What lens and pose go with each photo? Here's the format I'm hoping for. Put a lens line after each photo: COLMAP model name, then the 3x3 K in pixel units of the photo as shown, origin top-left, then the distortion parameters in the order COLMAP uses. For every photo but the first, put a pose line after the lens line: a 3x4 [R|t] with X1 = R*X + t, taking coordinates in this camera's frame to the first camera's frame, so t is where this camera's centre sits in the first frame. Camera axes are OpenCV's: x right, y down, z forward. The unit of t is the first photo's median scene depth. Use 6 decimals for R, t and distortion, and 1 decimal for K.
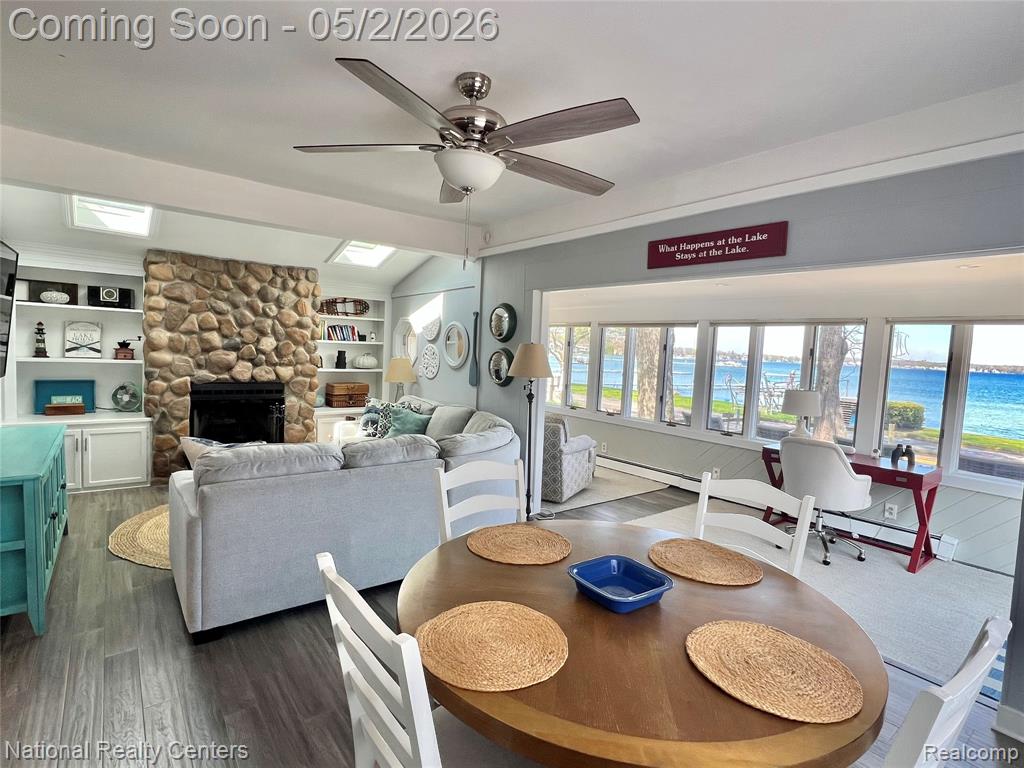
lens RADIAL K [[512.5, 0, 512.0], [0, 512.5, 384.0], [0, 0, 1]] dist [0.000035, 0.000021]
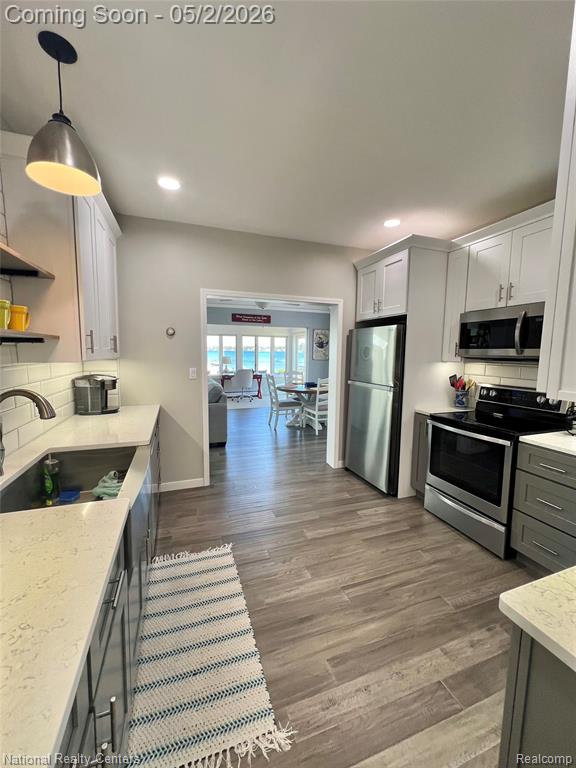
lens RADIAL K [[305.2, 0, 288.0], [0, 305.2, 384.0], [0, 0, 1]] dist [-0.001701, -0.000045]
pose [[0.319867, -0.144989, 0.936303, -1.757563], [0.072249, 0.989077, 0.128479, -0.057126], [-0.944704, 0.026550, 0.326848, 0.017350]]
